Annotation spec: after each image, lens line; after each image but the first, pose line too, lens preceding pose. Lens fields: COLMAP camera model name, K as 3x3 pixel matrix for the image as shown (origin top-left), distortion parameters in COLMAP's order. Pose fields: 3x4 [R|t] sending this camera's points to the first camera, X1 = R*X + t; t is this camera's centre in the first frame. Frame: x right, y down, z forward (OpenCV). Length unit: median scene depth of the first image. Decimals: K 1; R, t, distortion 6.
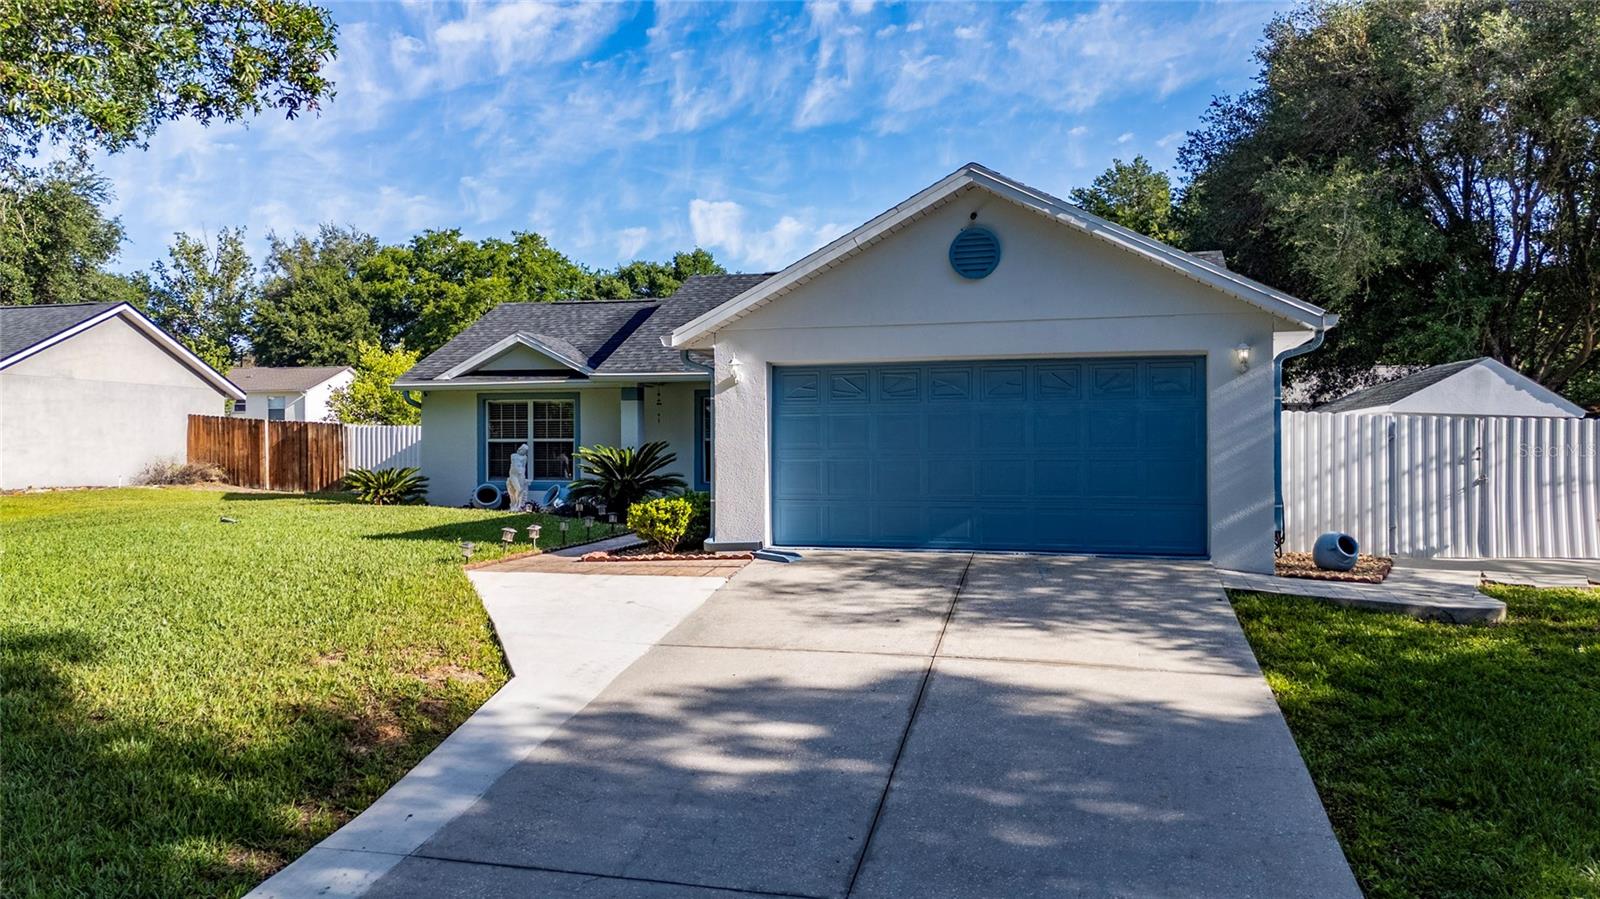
lens RADIAL K [[1159.6, 0, 797.6], [0, 1159.6, 460.5], [0, 0, 1]] dist [0.089749, -0.103347]
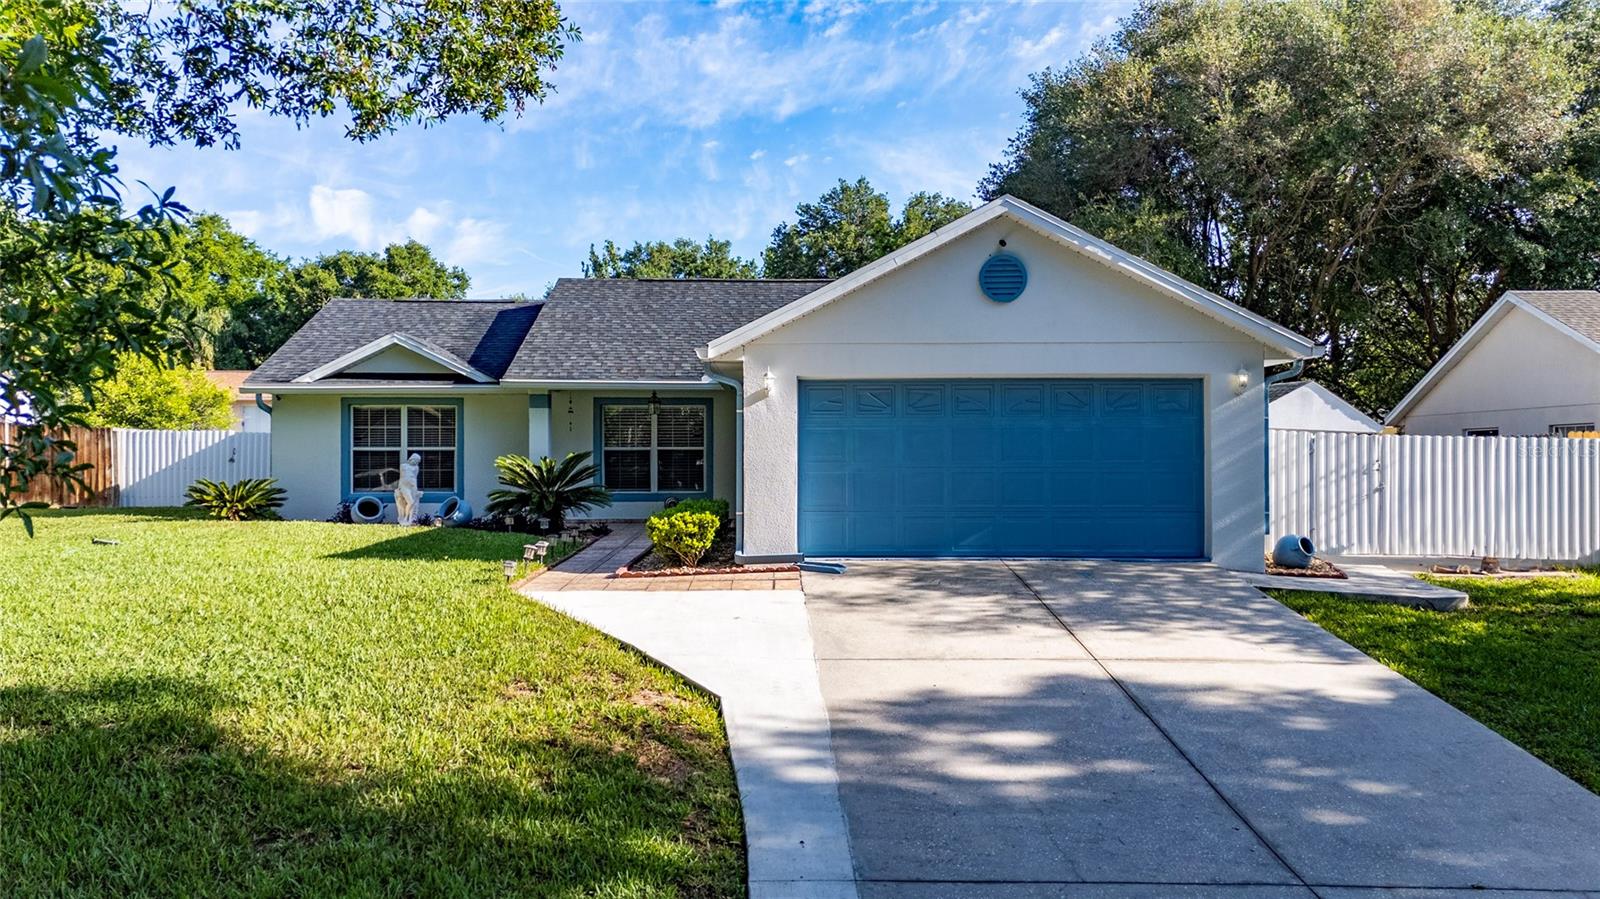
lens RADIAL K [[1162.7, 0, 800.0], [0, 1162.7, 449.5], [0, 0, 1]] dist [0.067939, -0.067750]
pose [[0.964215, 0.001403, 0.265118, -0.289120], [0.001757, 0.999930, -0.011681, -0.008670], [-0.265116, 0.011729, 0.964145, 0.020606]]
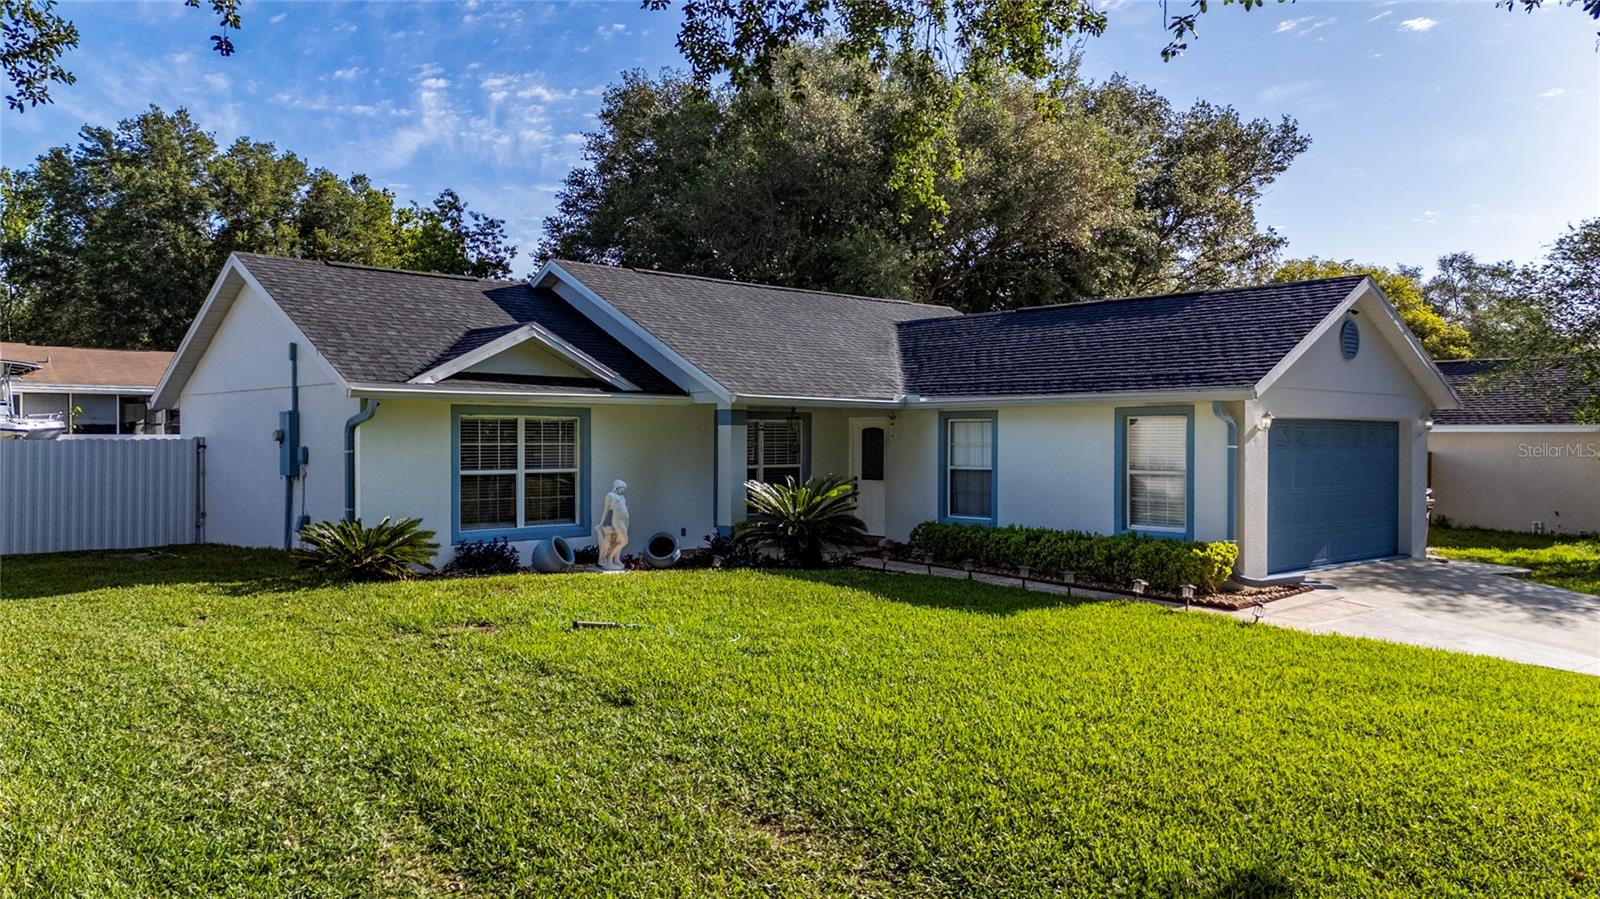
lens RADIAL K [[1162.7, 0, 800.0], [0, 1162.7, 449.5], [0, 0, 1]] dist [0.067939, -0.067750]
pose [[0.506405, -0.009703, 0.862241, -1.290506], [0.002537, 0.999949, 0.009763, -0.063367], [-0.862292, -0.002756, 0.506404, 0.806105]]
